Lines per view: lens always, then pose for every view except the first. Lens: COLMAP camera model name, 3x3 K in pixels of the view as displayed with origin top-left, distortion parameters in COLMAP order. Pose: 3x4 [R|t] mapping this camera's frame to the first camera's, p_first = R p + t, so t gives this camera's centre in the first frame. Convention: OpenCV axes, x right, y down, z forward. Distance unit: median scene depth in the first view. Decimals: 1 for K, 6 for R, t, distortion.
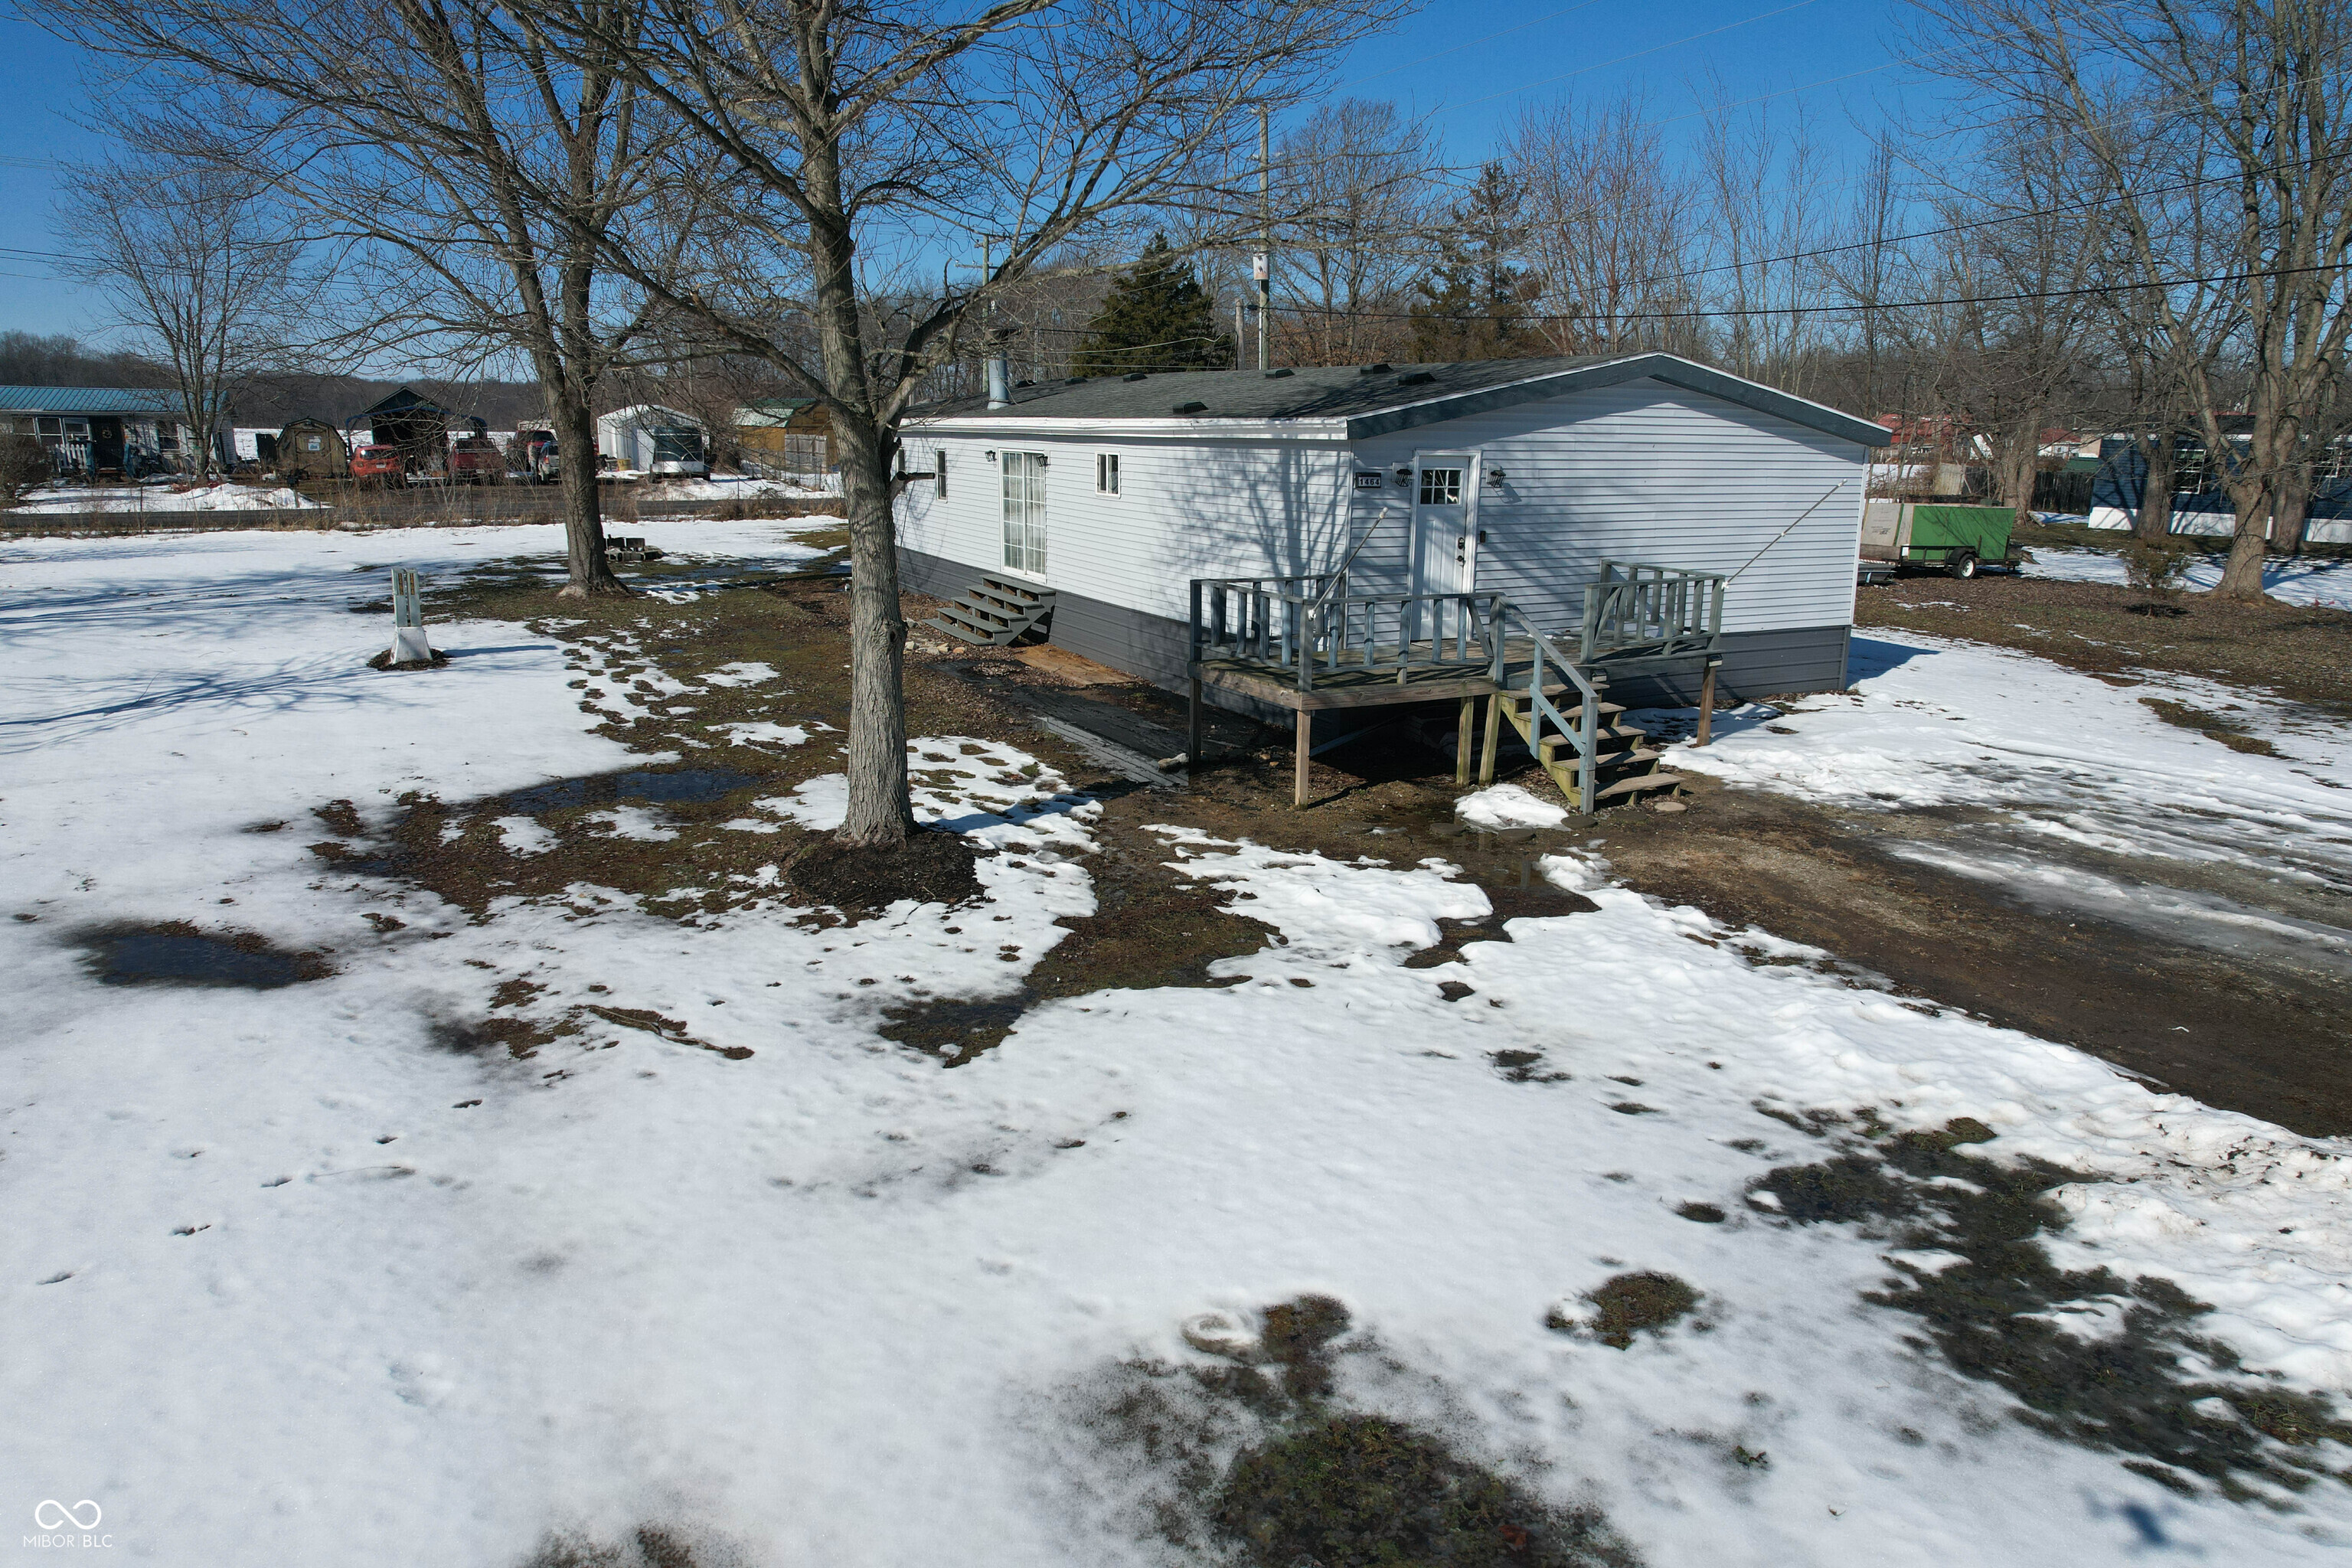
lens RADIAL K [[1499.9, 0, 1179.8], [0, 1499.9, 778.5], [0, 0, 1]] dist [-0.074759, 0.071828]
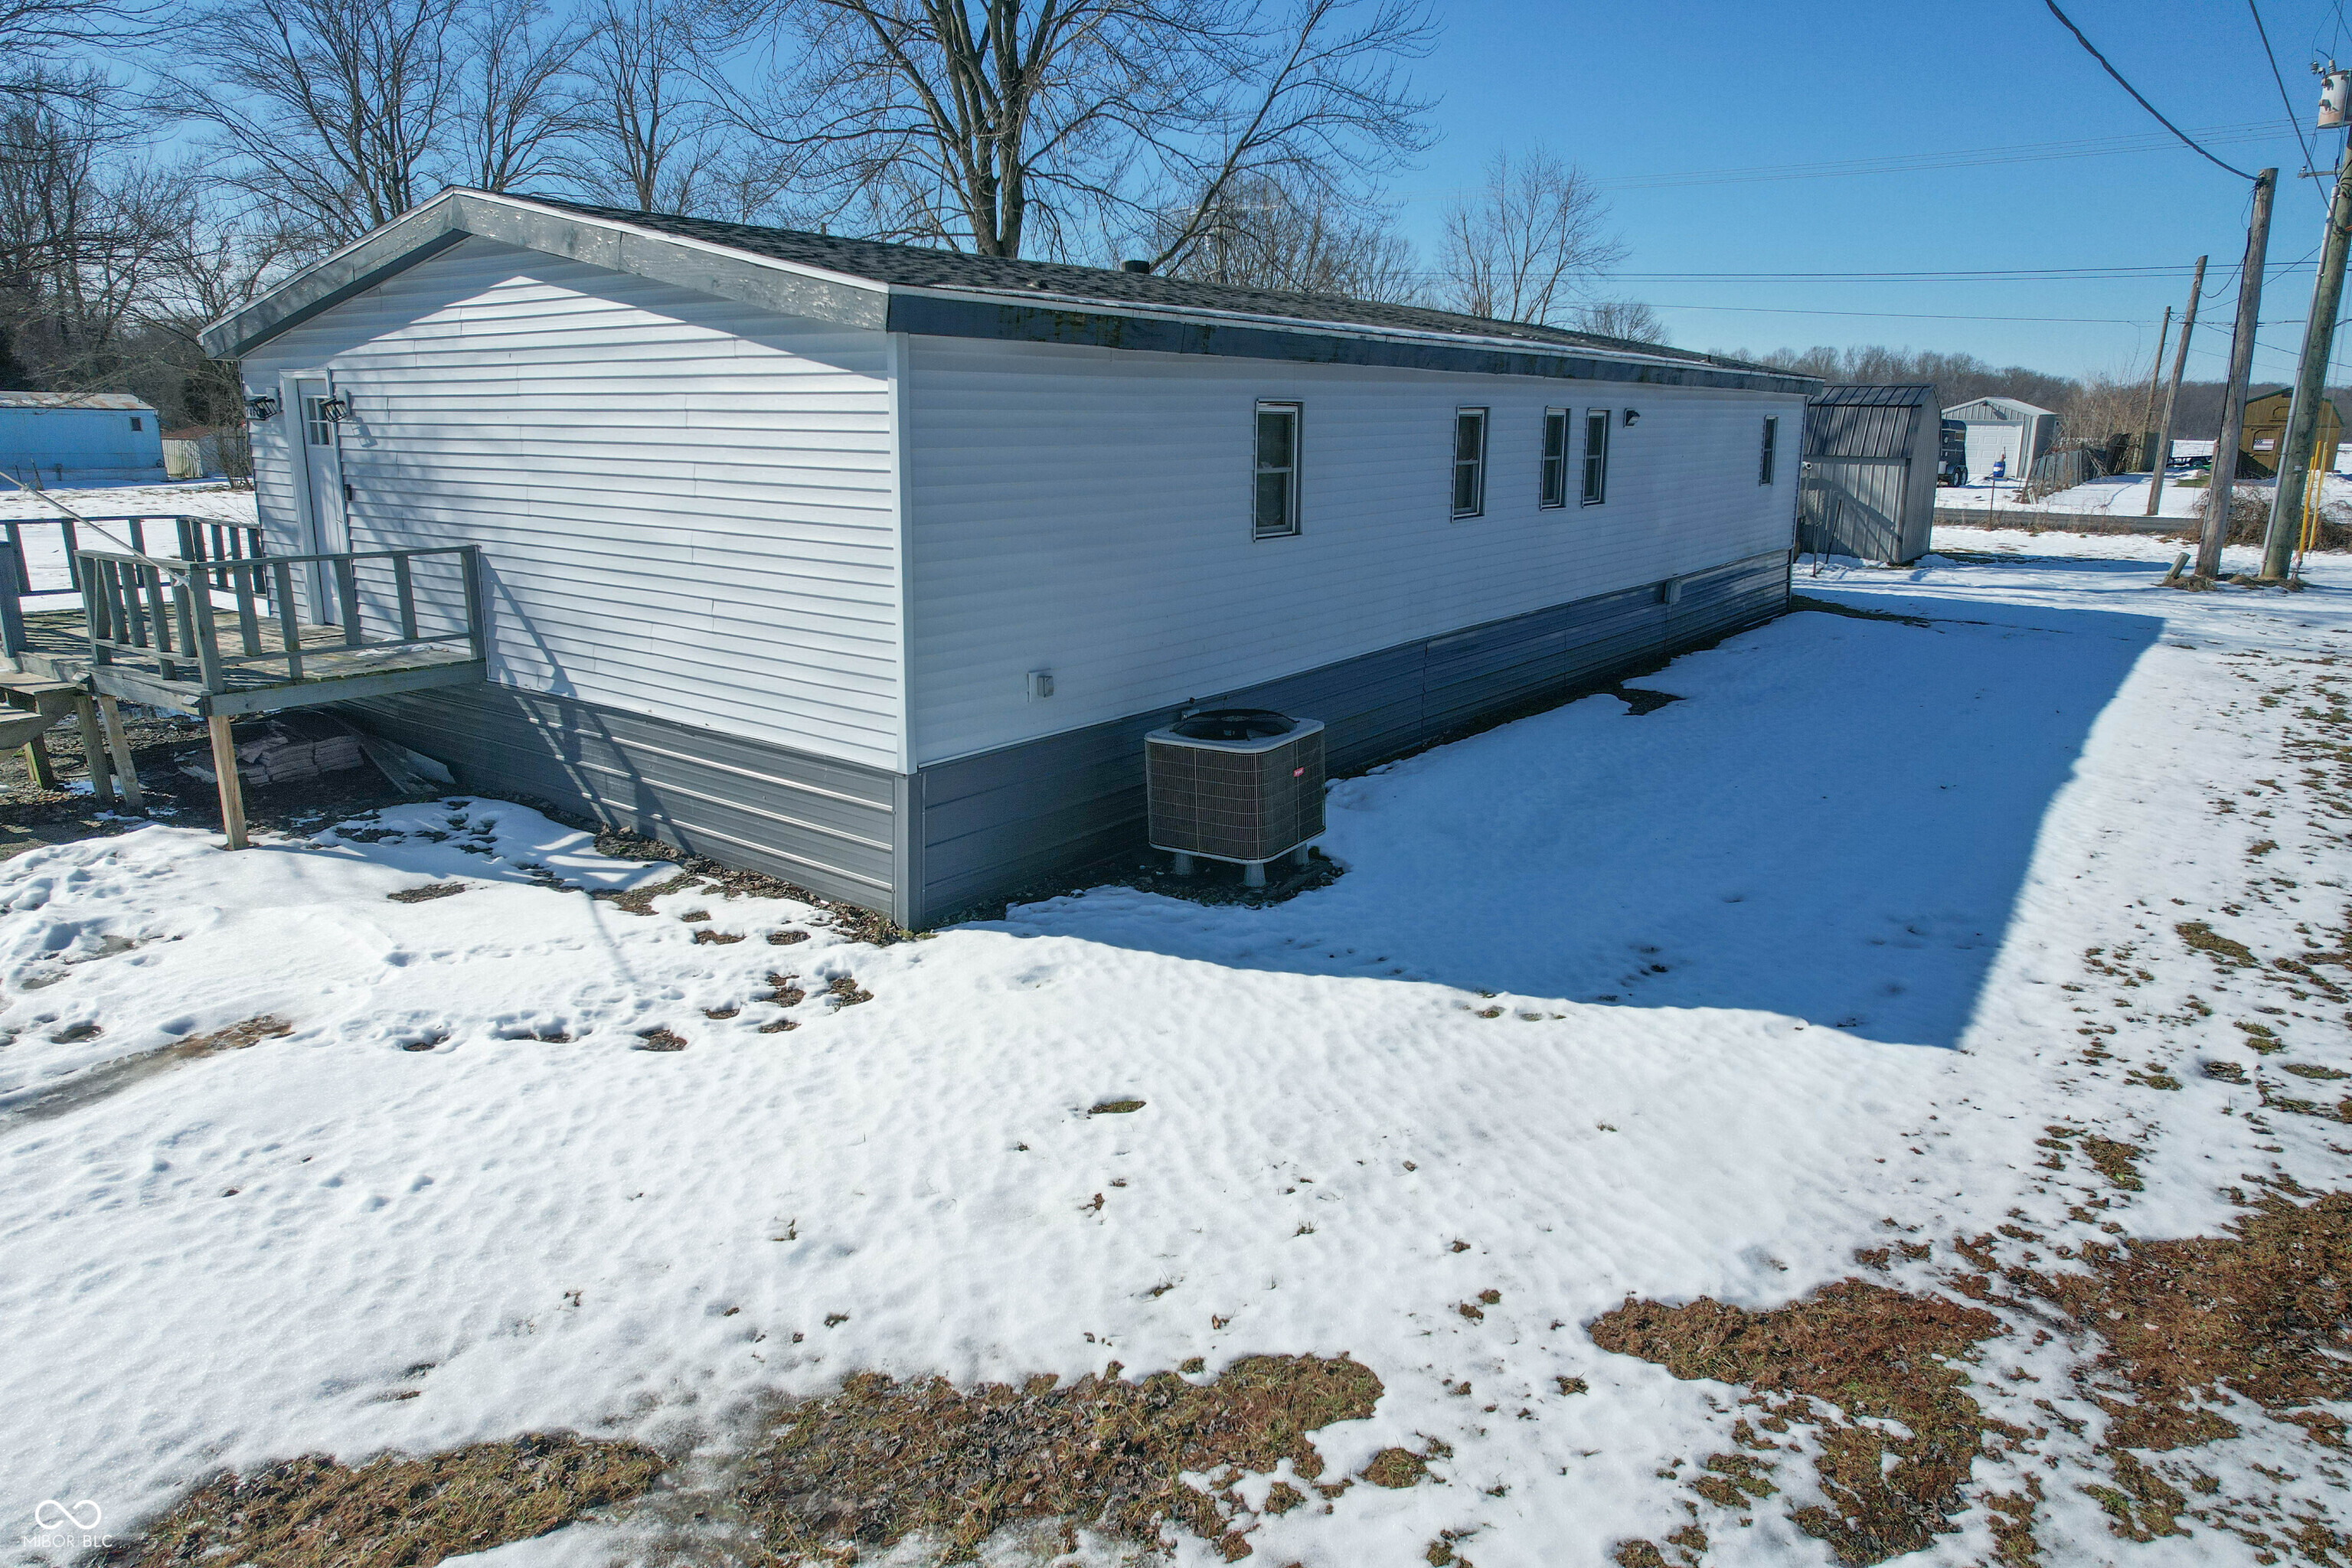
lens RADIAL K [[1499.9, 0, 1179.8], [0, 1499.9, 778.5], [0, 0, 1]] dist [-0.074759, 0.071828]
pose [[0.412144, 0.208125, -0.887029, 1.218303], [-0.214933, 0.968293, 0.127327, -0.244798], [0.885404, 0.138175, 0.443809, 1.262244]]
